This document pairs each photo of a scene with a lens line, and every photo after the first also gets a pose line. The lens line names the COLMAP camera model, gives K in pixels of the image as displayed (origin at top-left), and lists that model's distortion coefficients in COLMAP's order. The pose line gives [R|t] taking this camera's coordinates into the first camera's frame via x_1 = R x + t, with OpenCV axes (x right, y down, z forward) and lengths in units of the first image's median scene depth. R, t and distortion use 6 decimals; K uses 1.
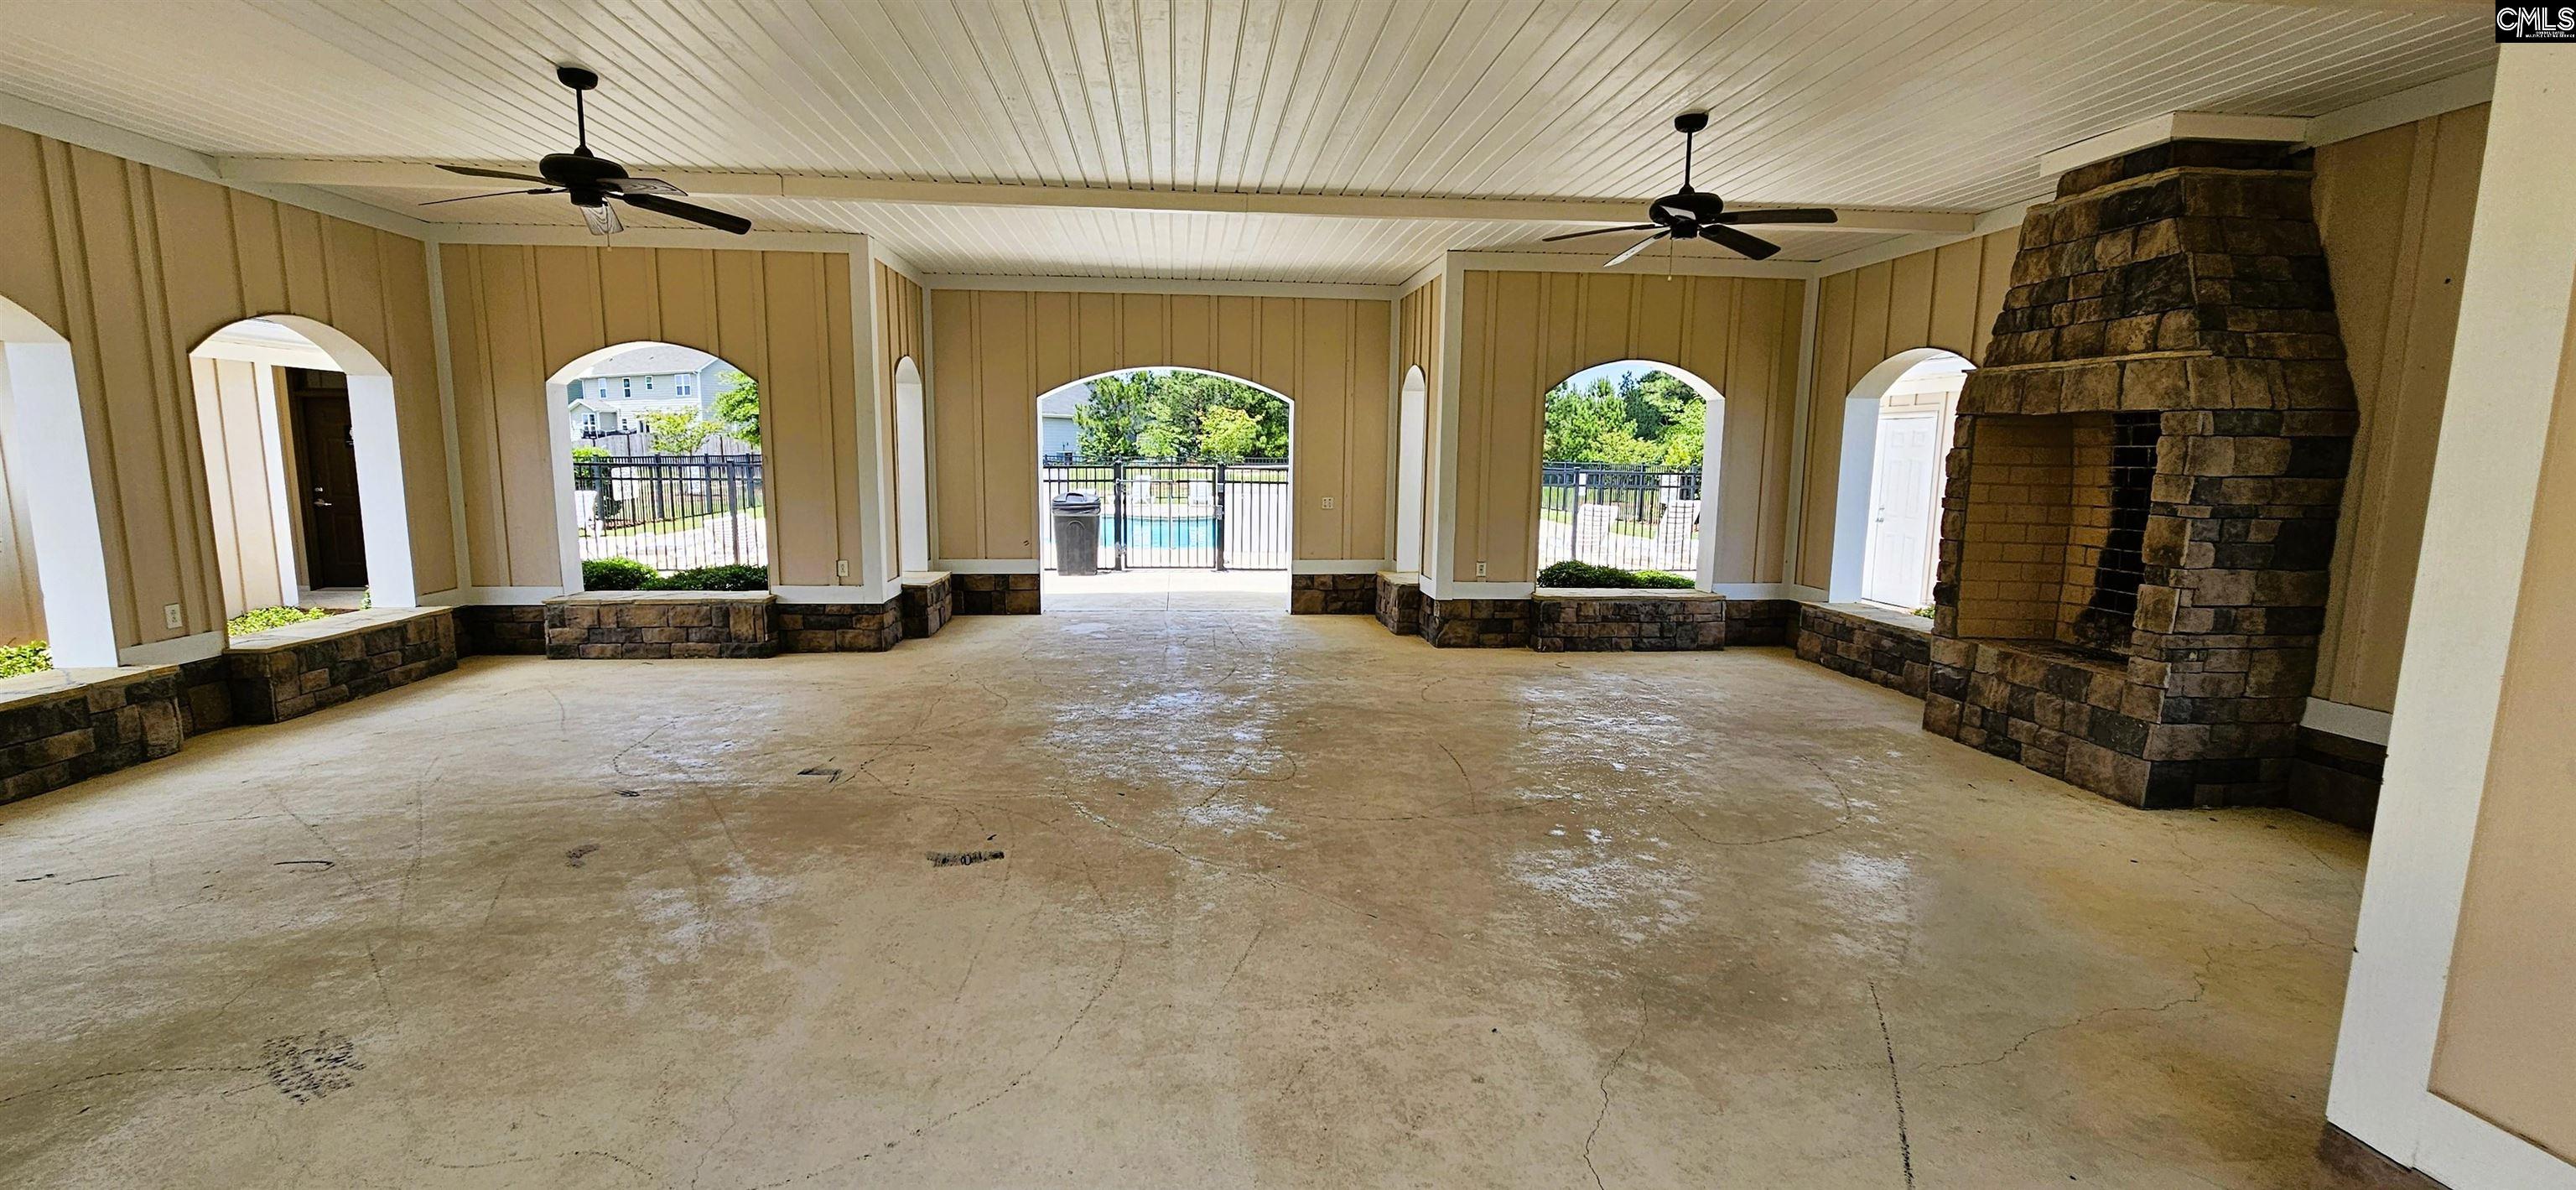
lens RADIAL K [[1066.2, 0, 1270.3], [0, 1066.2, 602.7], [0, 0, 1]] dist [-0.001350, 0.000054]
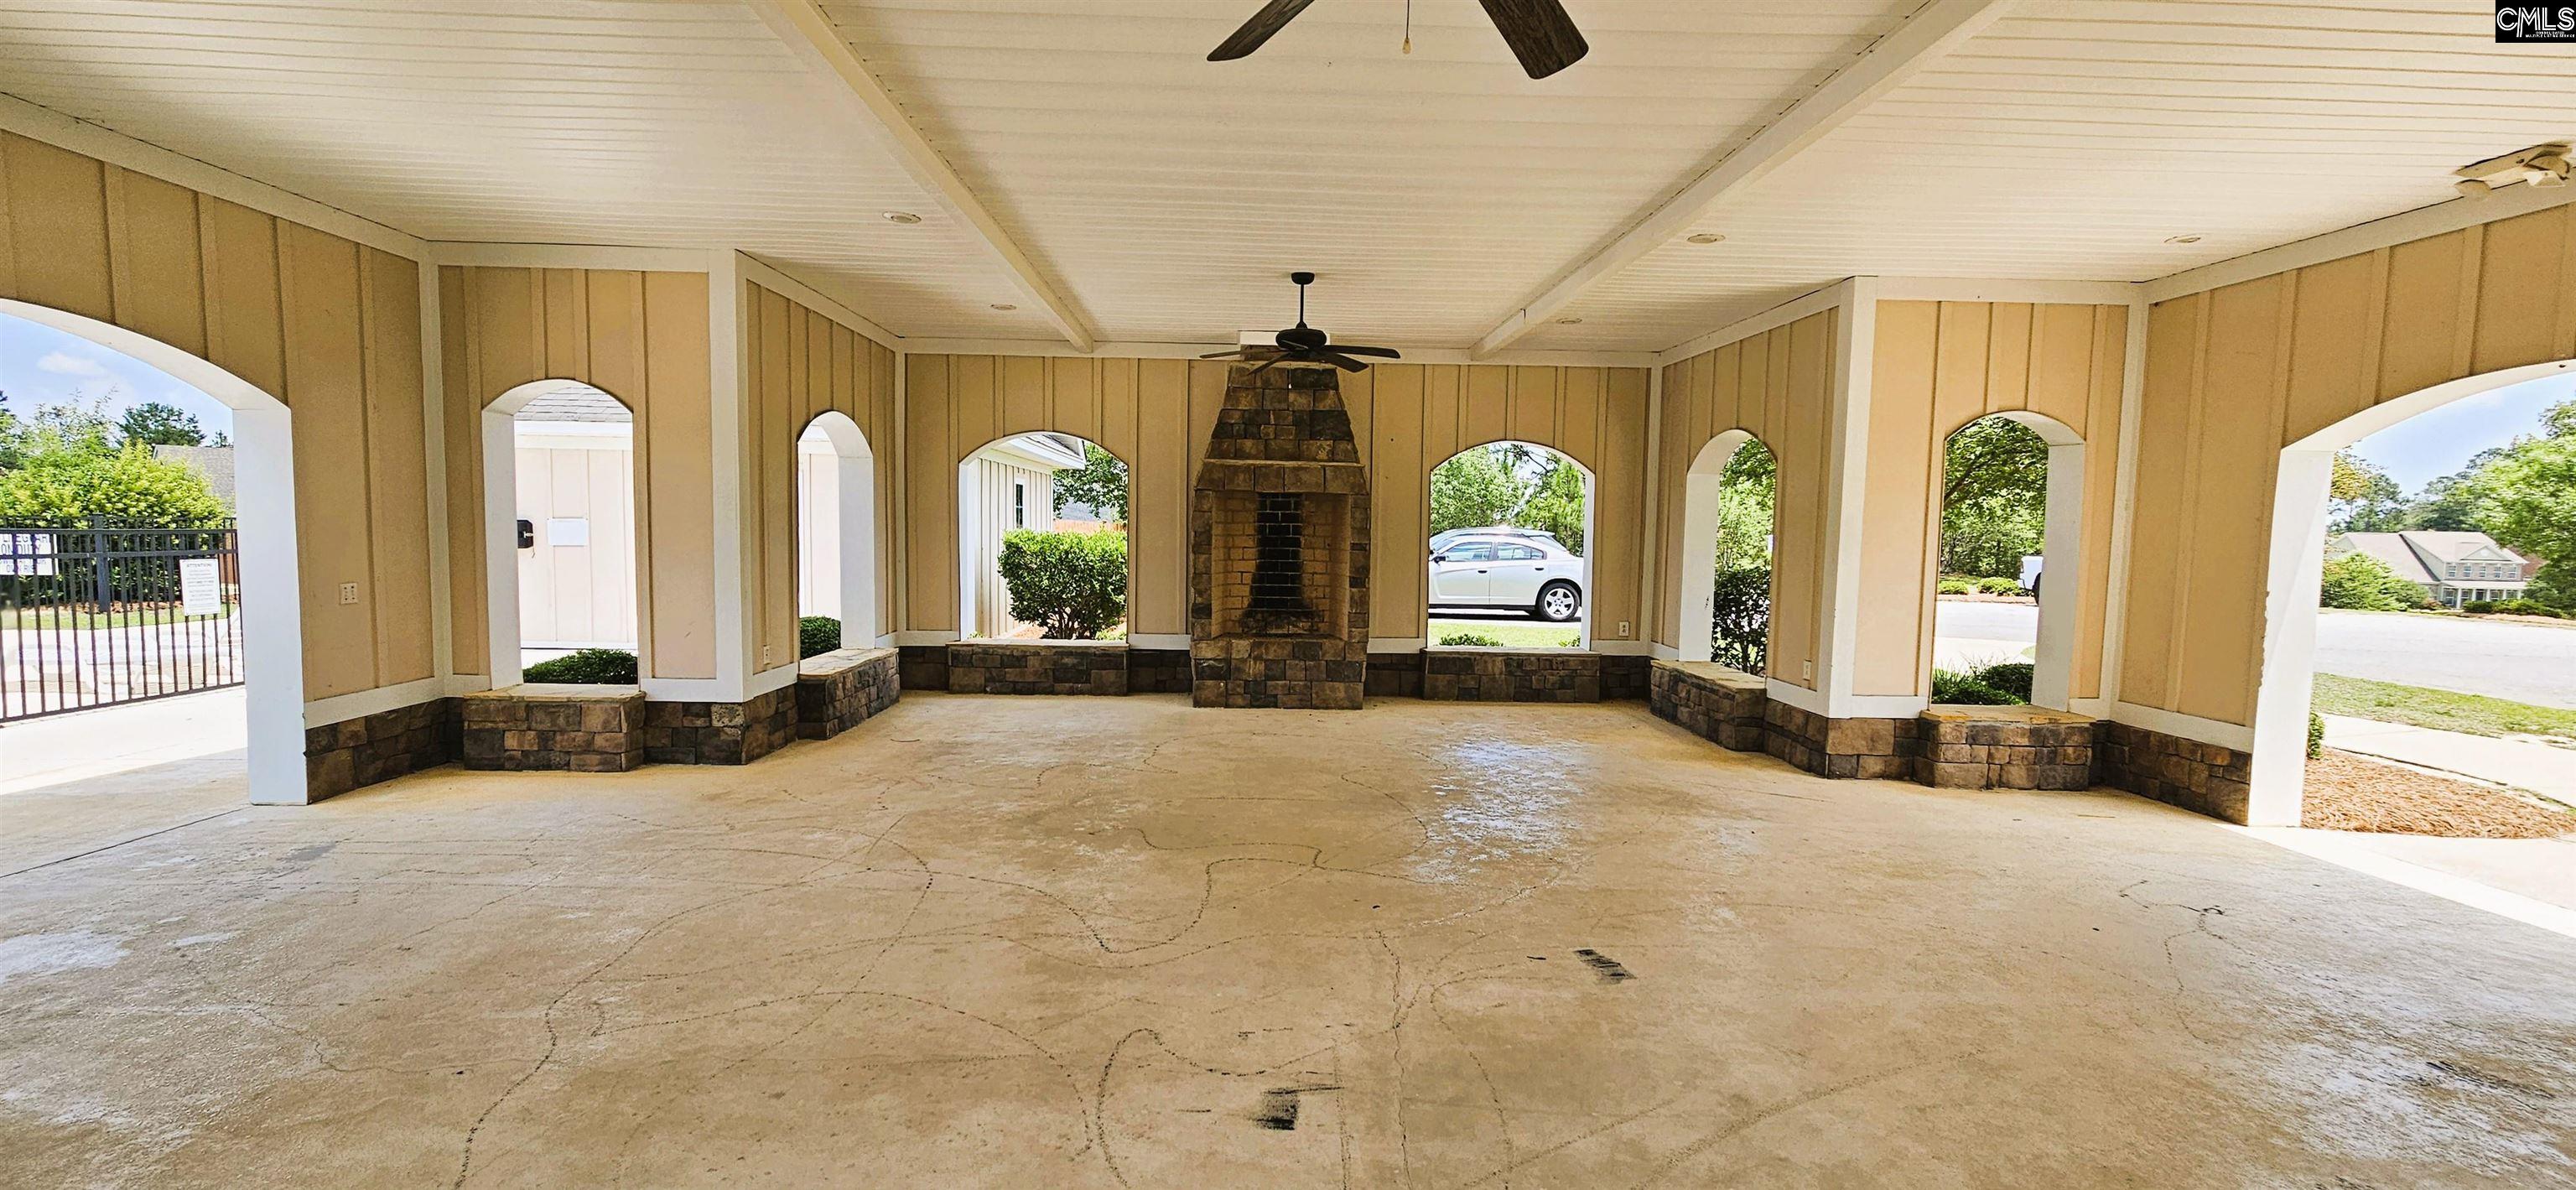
lens RADIAL K [[1066.2, 0, 1271.1], [0, 1066.2, 598.4], [0, 0, 1]] dist [-0.001350, 0.000054]
pose [[0.063167, -0.080209, 0.994775, -0.885368], [0.124557, 0.989605, 0.071883, -0.129650], [-0.990200, 0.119365, 0.072501, 0.876453]]
